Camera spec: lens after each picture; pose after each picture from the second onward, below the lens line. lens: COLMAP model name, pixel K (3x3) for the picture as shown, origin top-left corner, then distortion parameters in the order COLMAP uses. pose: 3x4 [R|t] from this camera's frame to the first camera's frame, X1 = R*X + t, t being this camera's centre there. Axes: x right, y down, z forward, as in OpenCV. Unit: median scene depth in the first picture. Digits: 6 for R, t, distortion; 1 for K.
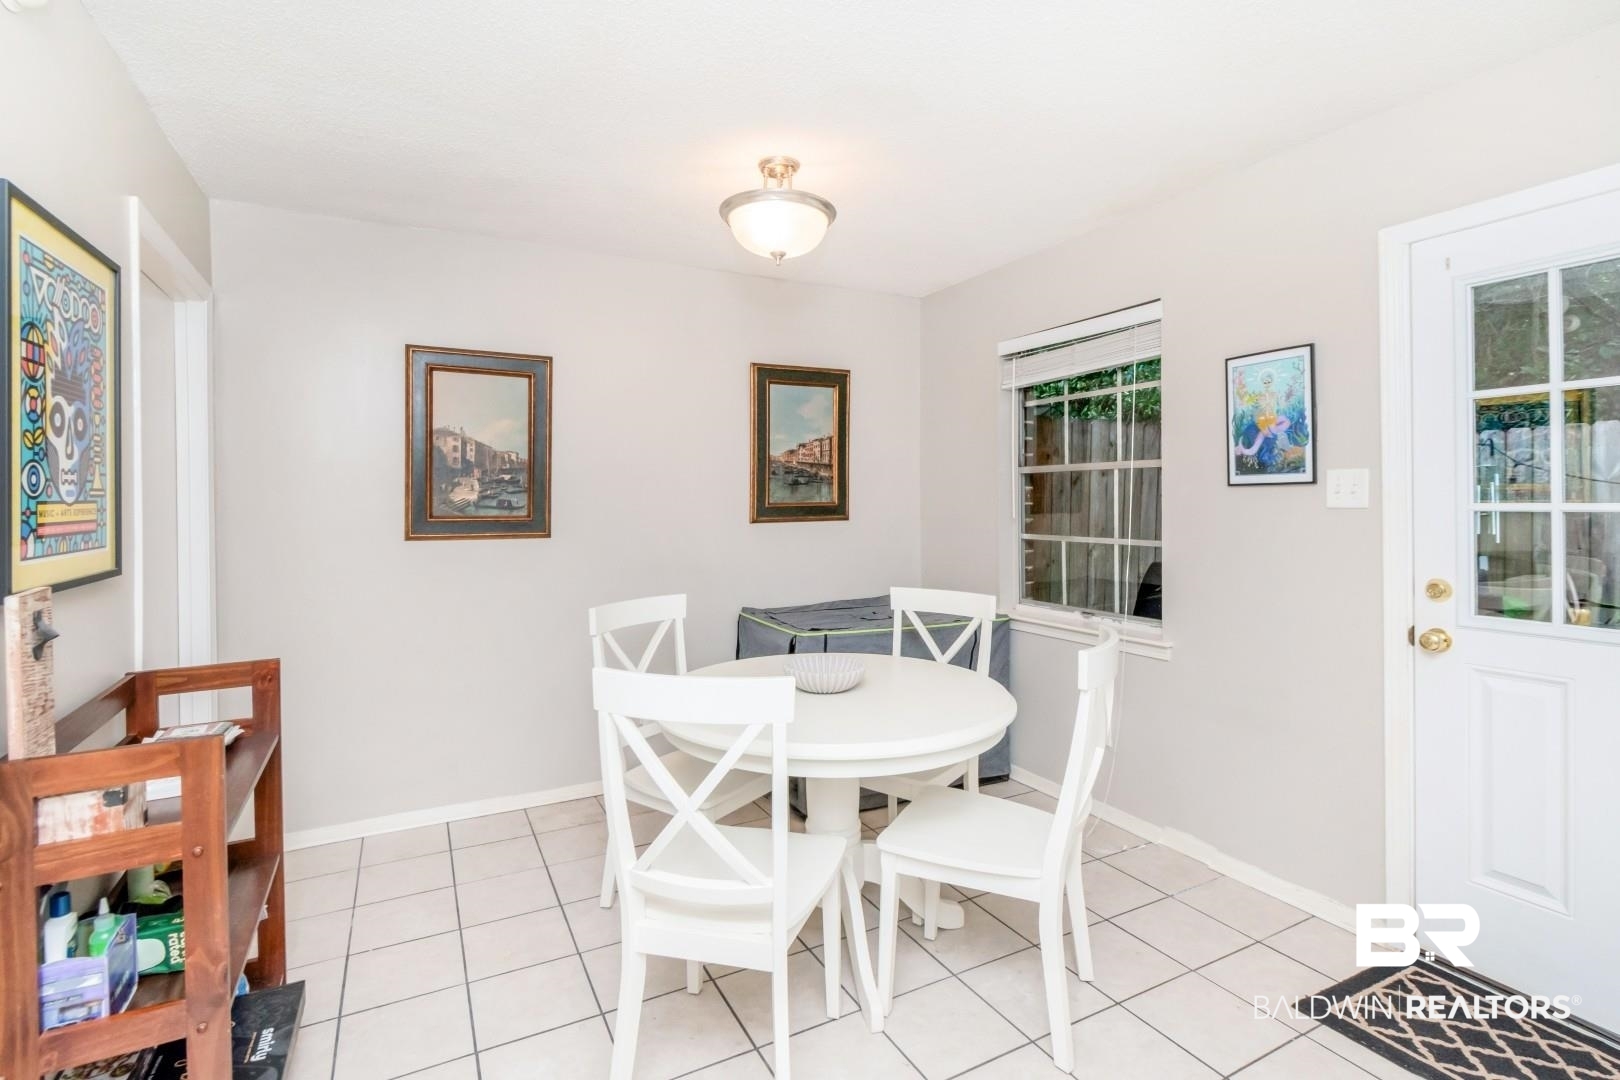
lens RADIAL K [[767.2, 0, 808.2], [0, 767.2, 487.5], [0, 0, 1]] dist [0.000873, -0.003733]
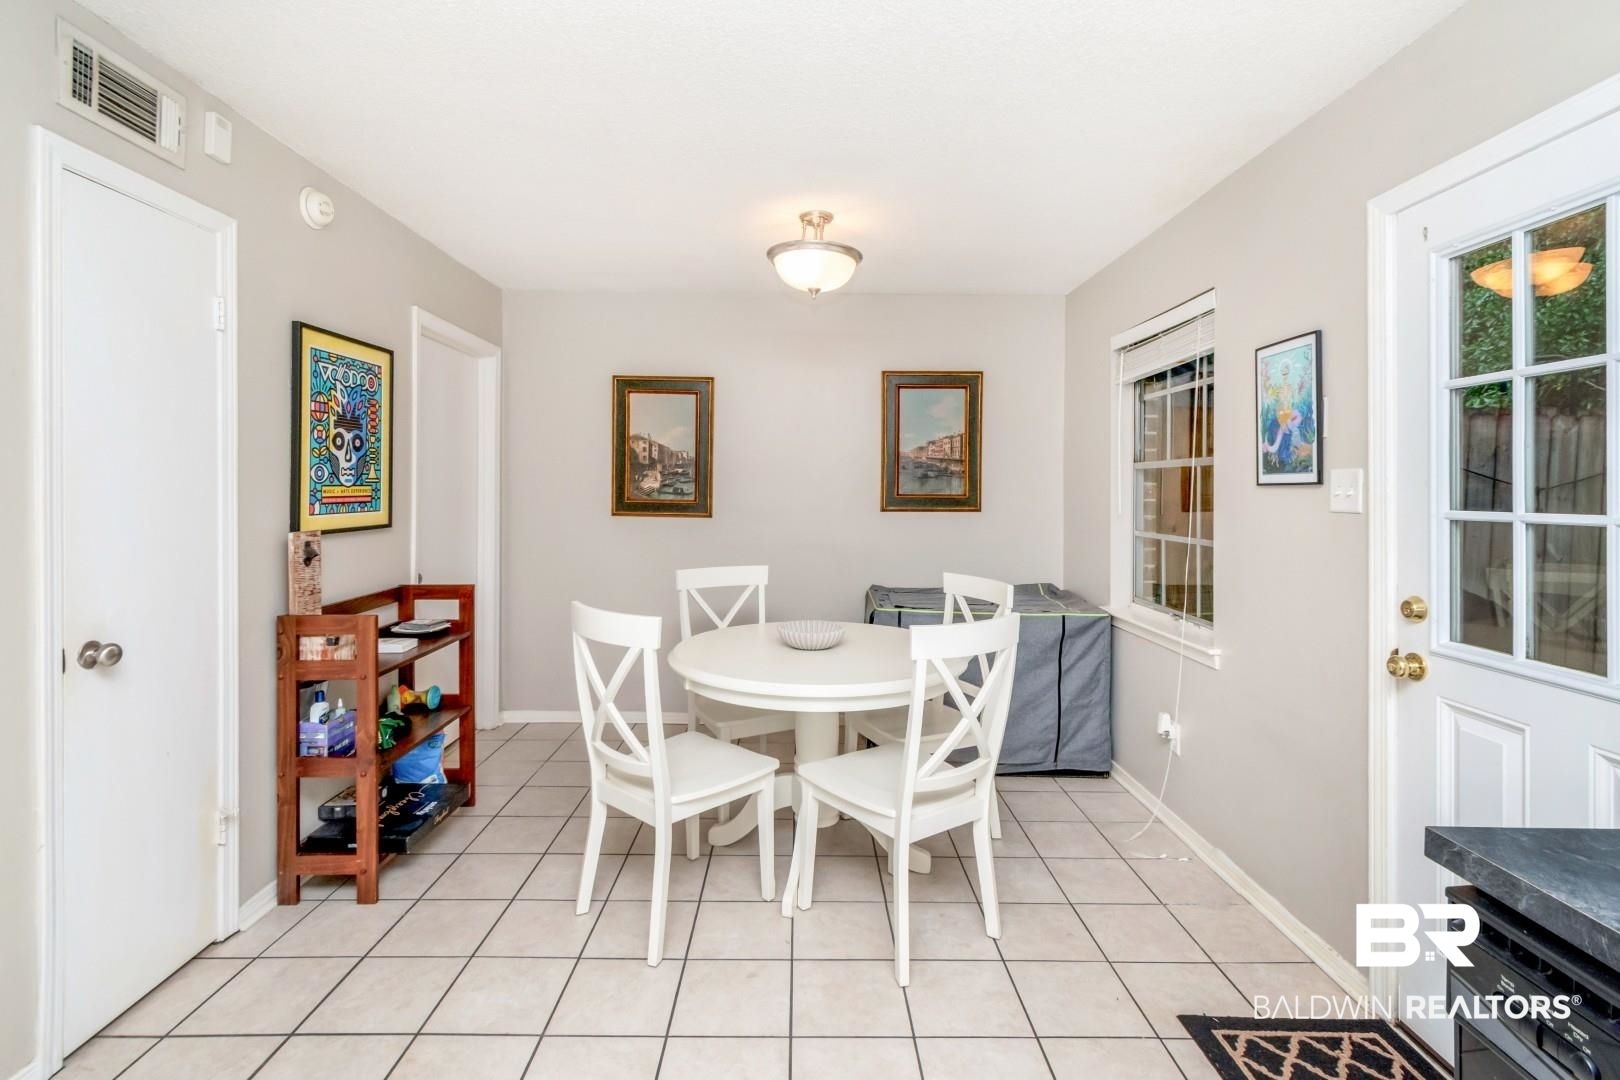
lens RADIAL K [[741.5, 0, 807.7], [0, 741.5, 473.3], [0, 0, 1]] dist [-0.001201, 0.000268]
pose [[0.890238, 0.007724, -0.455430, 0.490290], [-0.009859, 0.999949, -0.002312, -0.009883], [0.455388, 0.006548, 0.890269, -0.050343]]
